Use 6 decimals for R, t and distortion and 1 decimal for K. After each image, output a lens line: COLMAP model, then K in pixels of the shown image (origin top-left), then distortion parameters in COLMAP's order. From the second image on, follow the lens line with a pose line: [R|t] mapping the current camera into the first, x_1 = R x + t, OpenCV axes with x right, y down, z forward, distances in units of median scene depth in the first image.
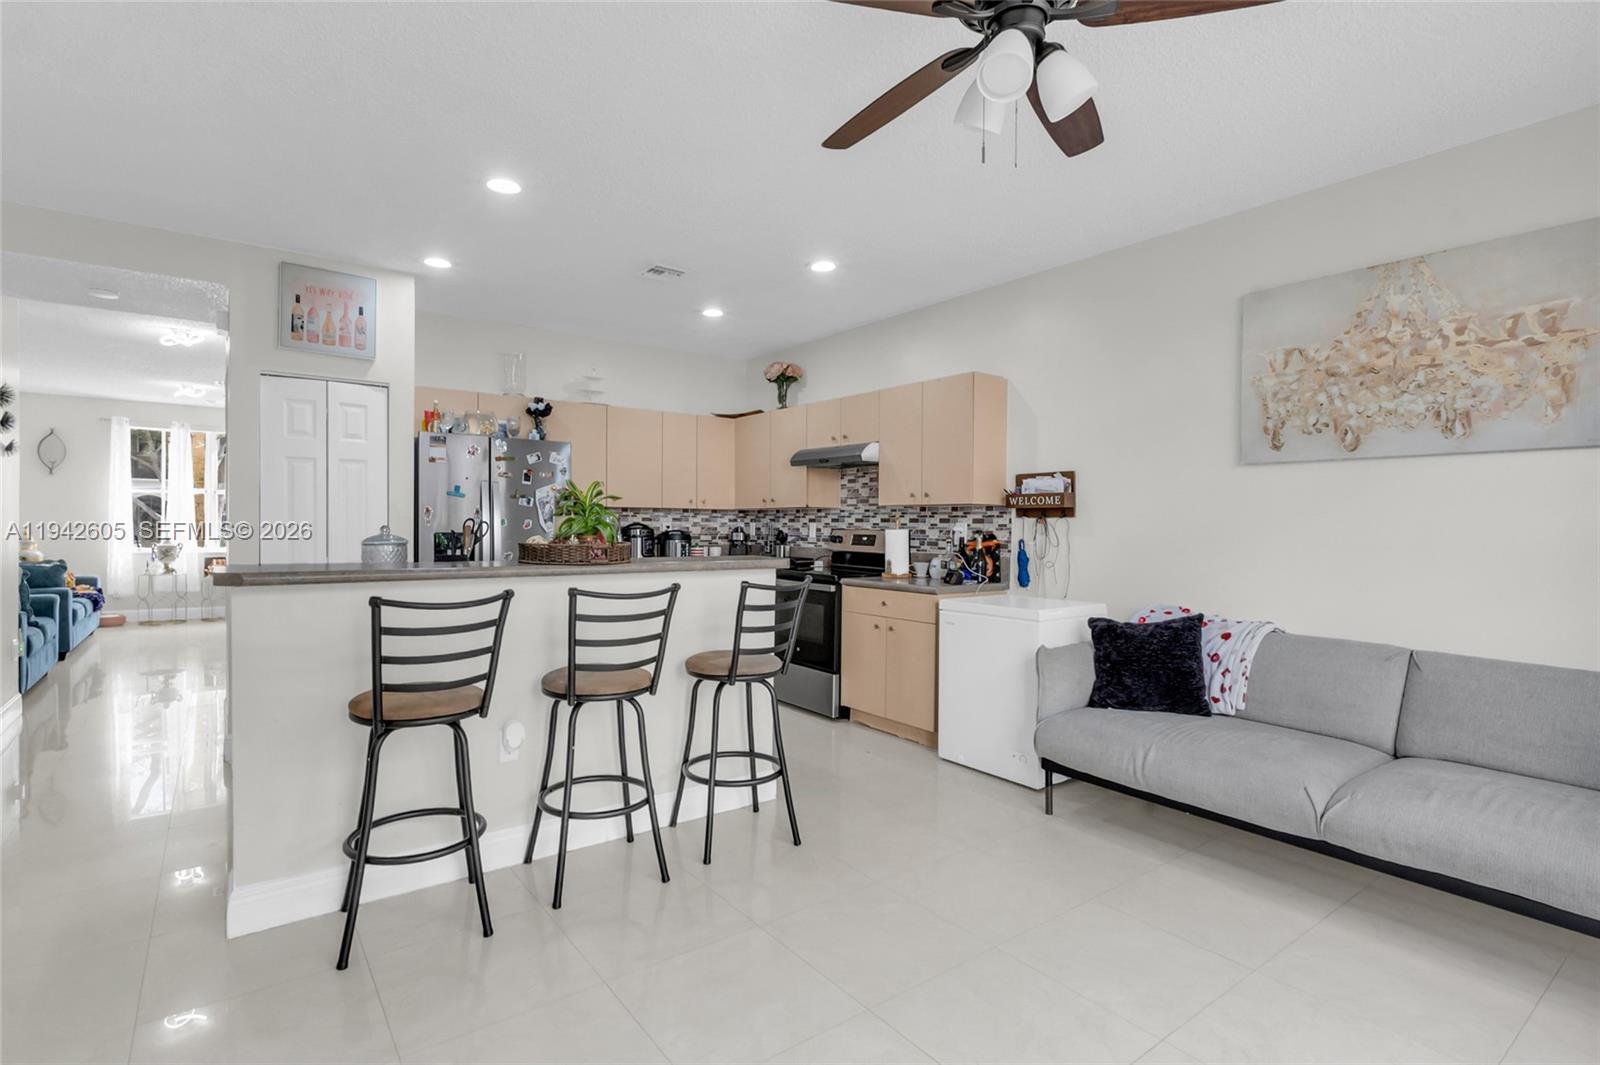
lens RADIAL K [[766.8, 0, 791.2], [0, 766.8, 536.3], [0, 0, 1]] dist [-0.001828, -0.000583]
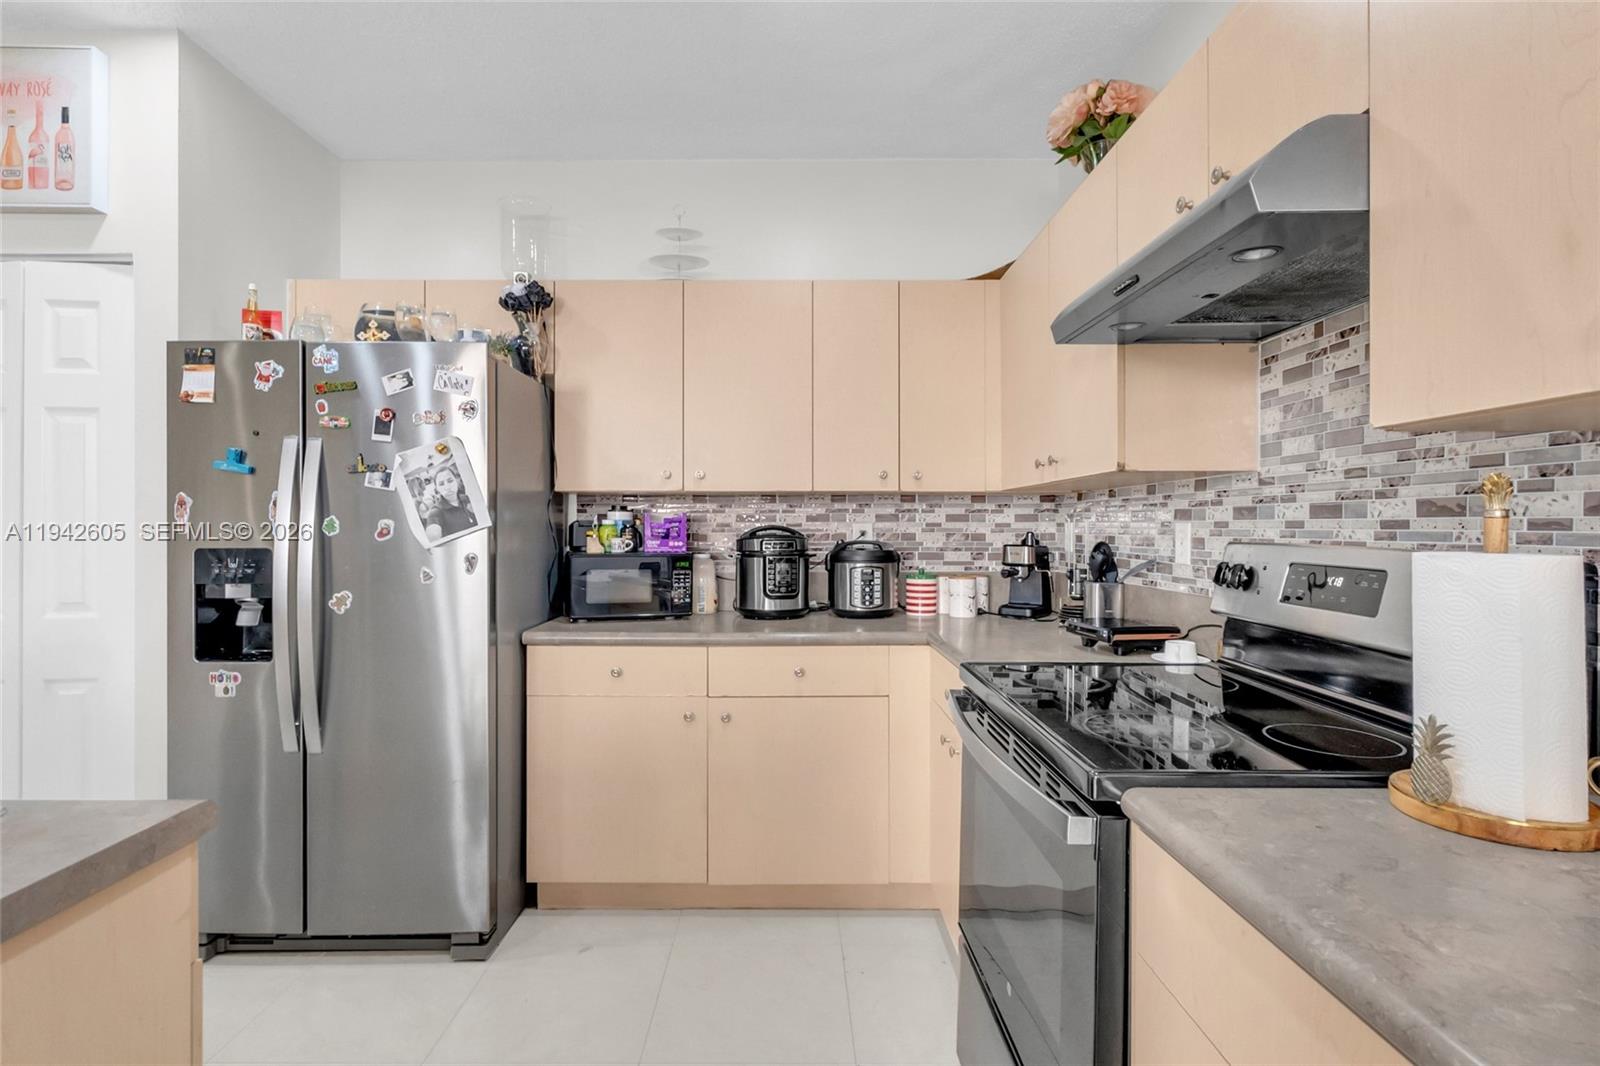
lens RADIAL K [[766.8, 0, 794.4], [0, 766.8, 526.8], [0, 0, 1]] dist [-0.001828, -0.000583]
pose [[0.802673, -0.005442, -0.596395, 0.124247], [-0.003702, 0.999894, -0.014106, -0.013152], [0.596408, 0.013530, 0.802567, 0.834168]]
